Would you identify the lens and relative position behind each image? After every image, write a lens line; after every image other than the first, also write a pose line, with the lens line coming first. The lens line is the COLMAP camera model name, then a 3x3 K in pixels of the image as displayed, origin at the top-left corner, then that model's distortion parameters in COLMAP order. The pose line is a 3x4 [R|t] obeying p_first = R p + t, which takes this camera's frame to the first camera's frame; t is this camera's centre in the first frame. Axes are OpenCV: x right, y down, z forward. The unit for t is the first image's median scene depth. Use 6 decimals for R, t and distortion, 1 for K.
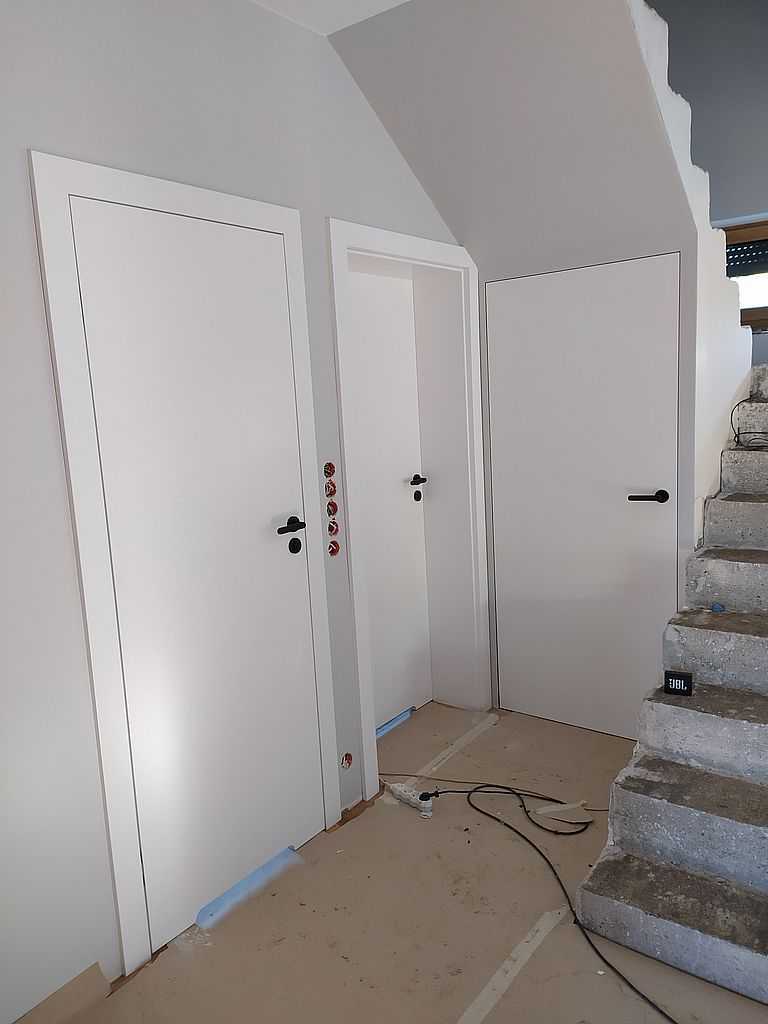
lens RADIAL K [[766.7, 0, 383.2], [0, 766.7, 507.6], [0, 0, 1]] dist [0.038648, -0.003306]
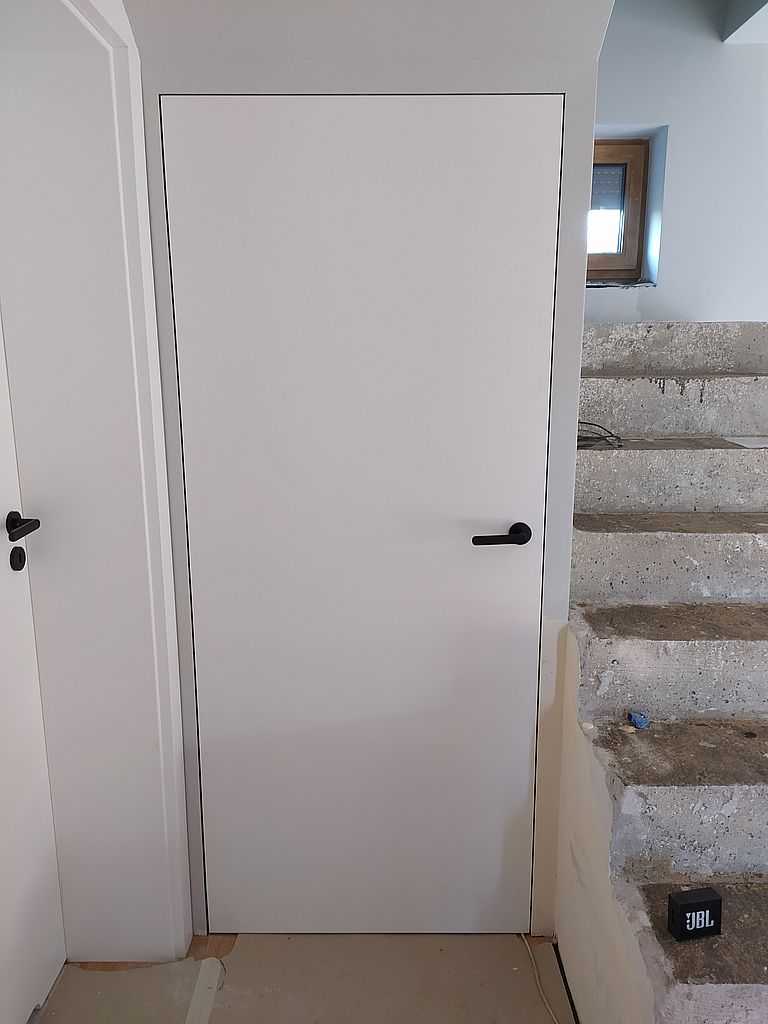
lens RADIAL K [[766.7, 0, 383.2], [0, 766.7, 507.6], [0, 0, 1]] dist [0.038648, -0.003306]
pose [[0.788196, -0.074837, 0.610857, -0.077745], [0.045623, 0.996953, 0.063271, -0.082051], [-0.613730, -0.022001, 0.789209, 0.656516]]
